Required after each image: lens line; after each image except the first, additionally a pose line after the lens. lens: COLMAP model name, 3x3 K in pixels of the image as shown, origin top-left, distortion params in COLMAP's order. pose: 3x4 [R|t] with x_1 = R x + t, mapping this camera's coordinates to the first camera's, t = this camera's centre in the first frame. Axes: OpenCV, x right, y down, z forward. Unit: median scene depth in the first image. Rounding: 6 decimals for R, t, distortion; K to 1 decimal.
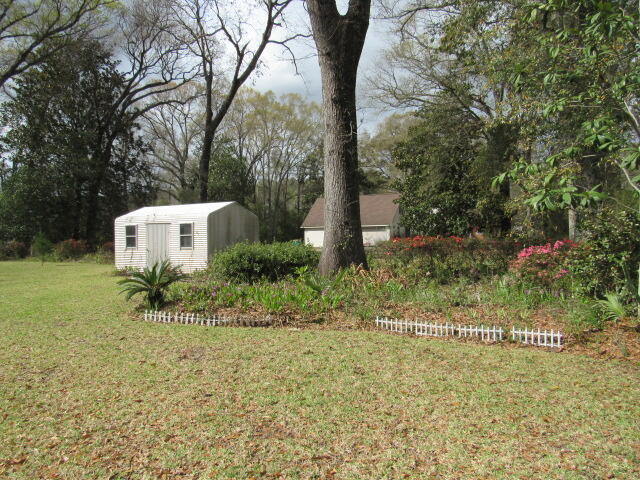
lens RADIAL K [[455.4, 0, 320.9], [0, 455.4, 239.9], [0, 0, 1]] dist [-0.018810, 0.002560]
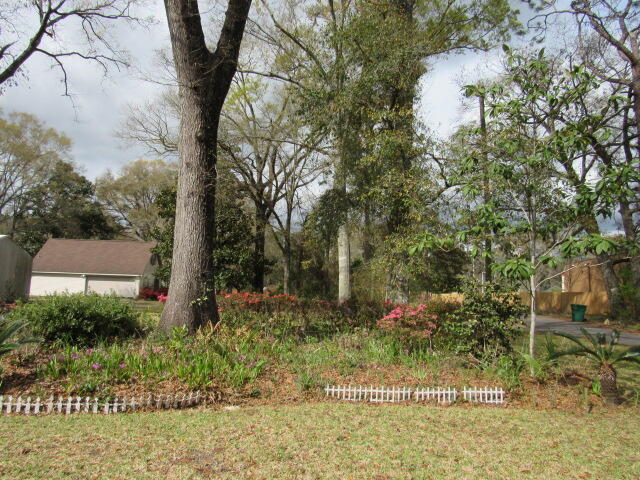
lens RADIAL K [[455.4, 0, 320.0], [0, 455.4, 239.7], [0, 0, 1]] dist [-0.018810, 0.002560]
pose [[0.841486, 0.101164, 0.530723, -0.360125], [-0.038168, 0.990990, -0.128381, -0.000404], [-0.538929, 0.087774, 0.837765, 0.204845]]
